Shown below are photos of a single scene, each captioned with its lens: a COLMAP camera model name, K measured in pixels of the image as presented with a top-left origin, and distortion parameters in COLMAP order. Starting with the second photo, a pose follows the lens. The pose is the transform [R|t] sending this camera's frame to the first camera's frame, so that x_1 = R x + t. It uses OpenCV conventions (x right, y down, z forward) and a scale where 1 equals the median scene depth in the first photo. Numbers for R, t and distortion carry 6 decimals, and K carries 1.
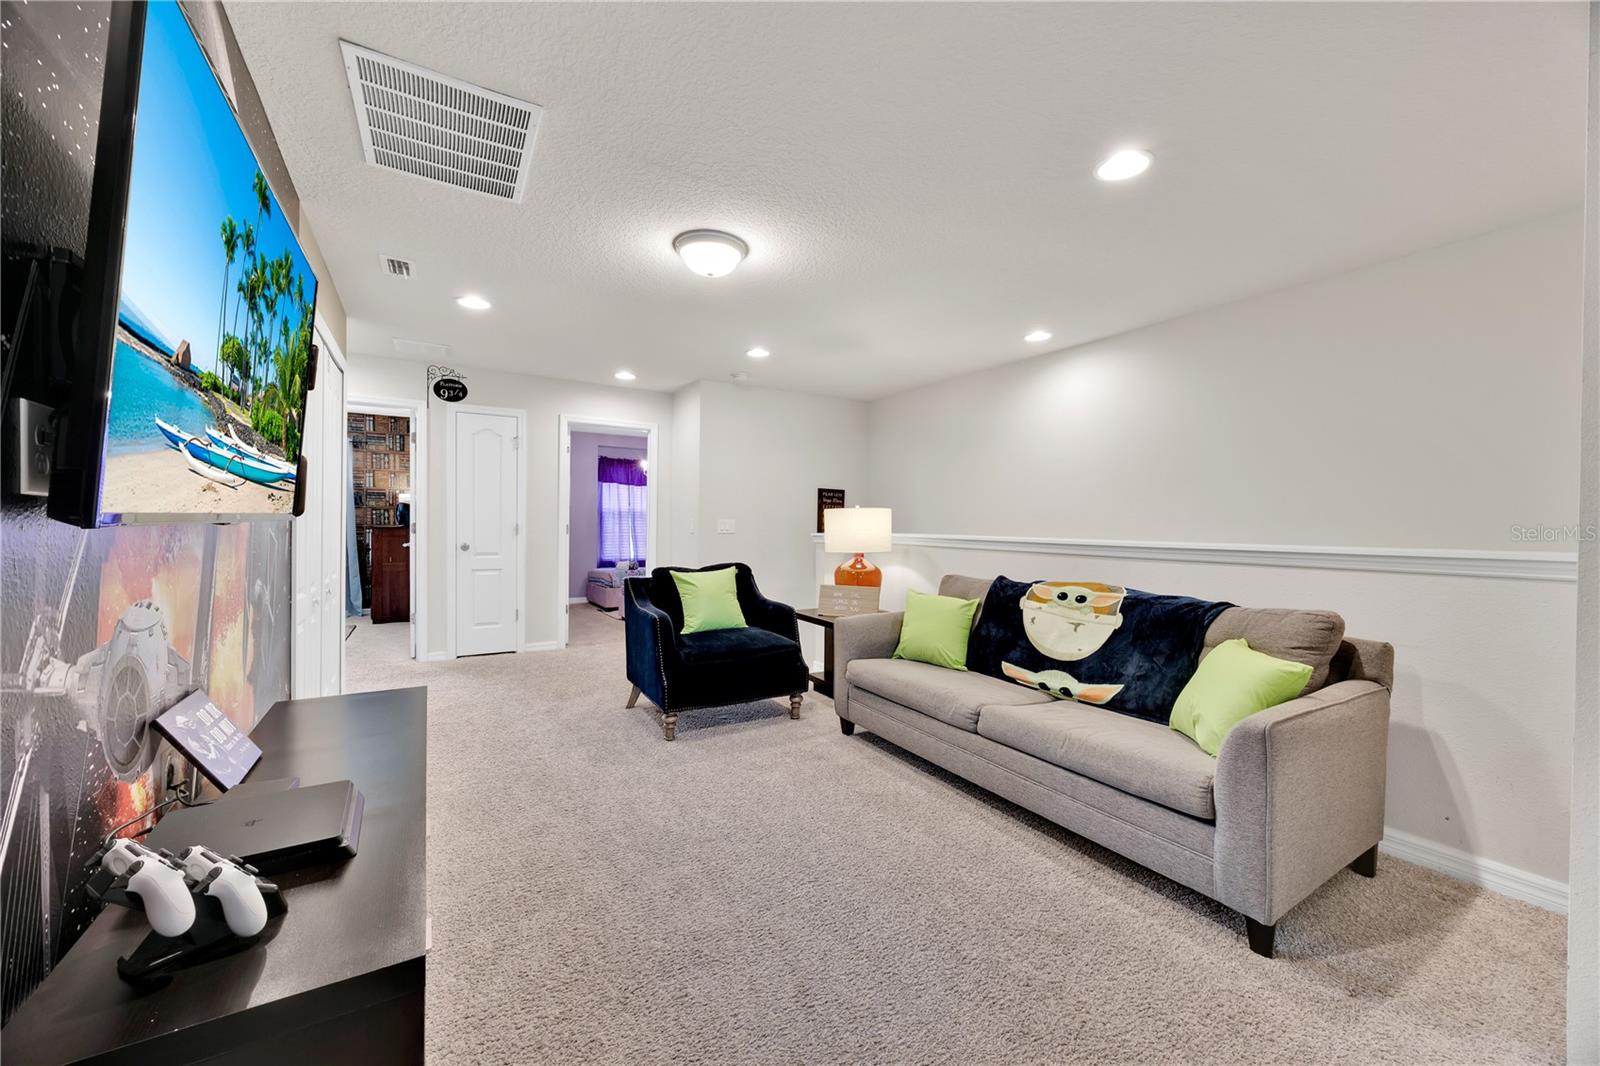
lens RADIAL K [[607.1, 0, 803.5], [0, 607.1, 530.8], [0, 0, 1]] dist [-0.004836, 0.000221]
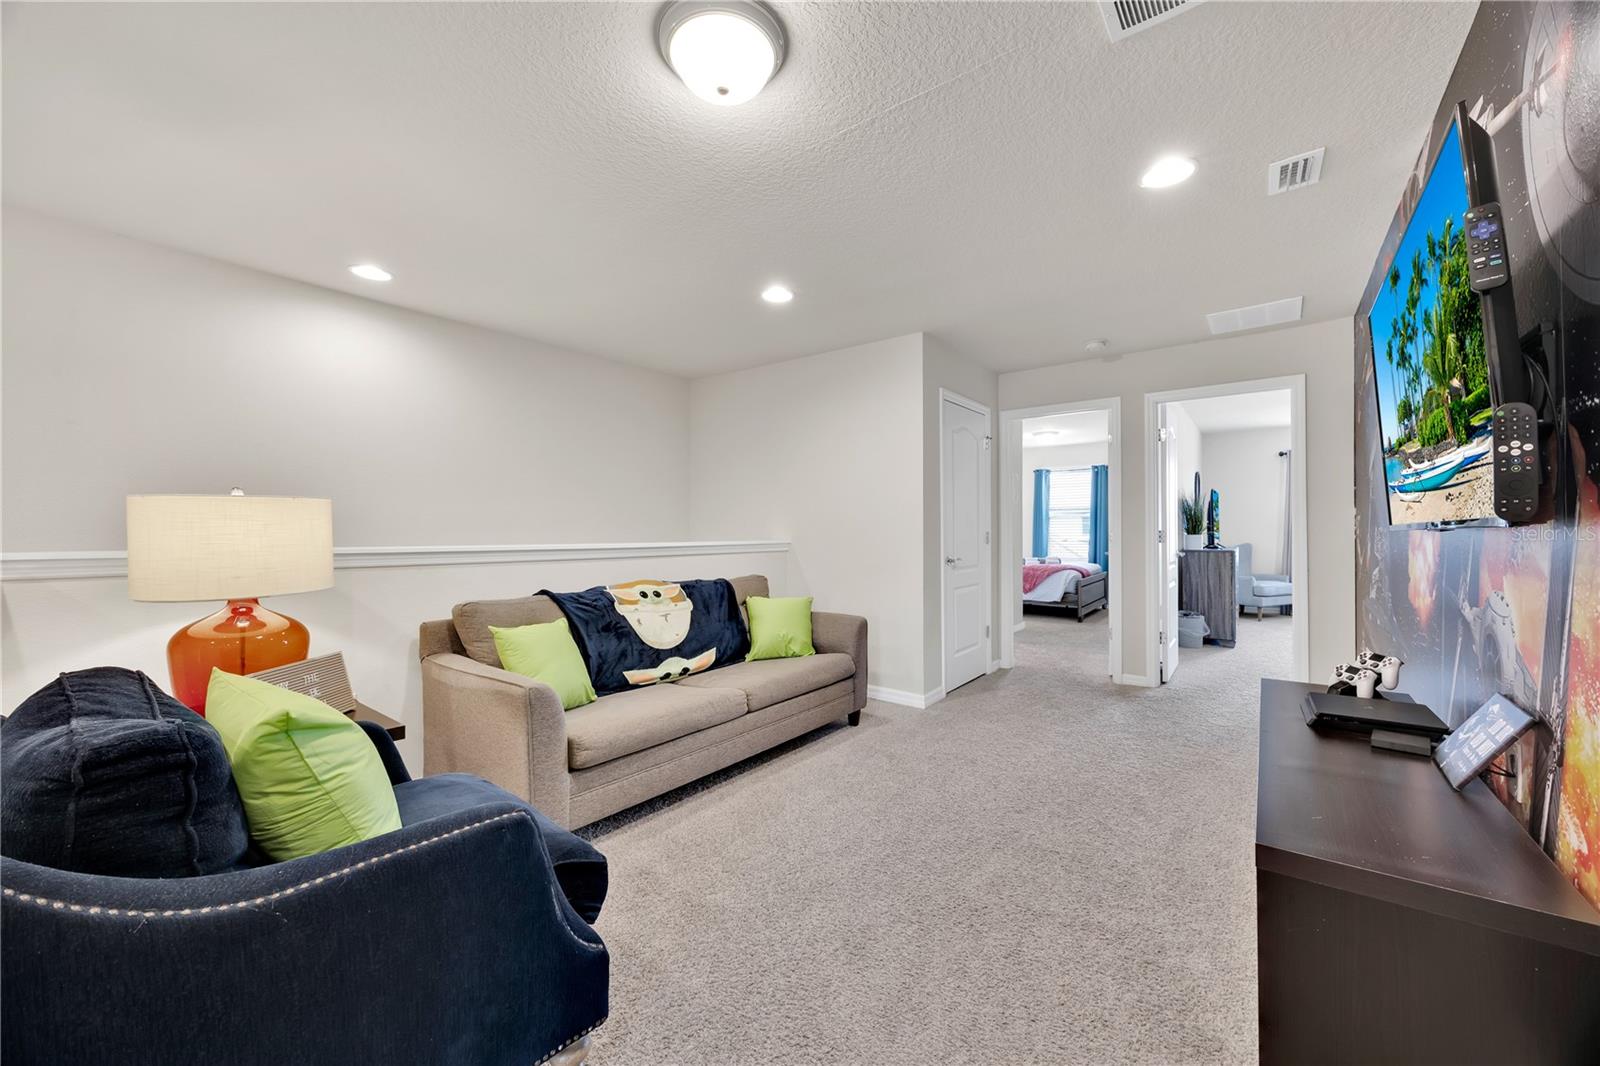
lens RADIAL K [[607.1, 0, 803.5], [0, 607.1, 530.8], [0, 0, 1]] dist [-0.004836, 0.000221]
pose [[-0.356546, -0.007450, 0.934248, -0.738496], [0.013111, 0.999830, 0.012977, -0.019533], [-0.934186, 0.016876, -0.356388, 1.180618]]
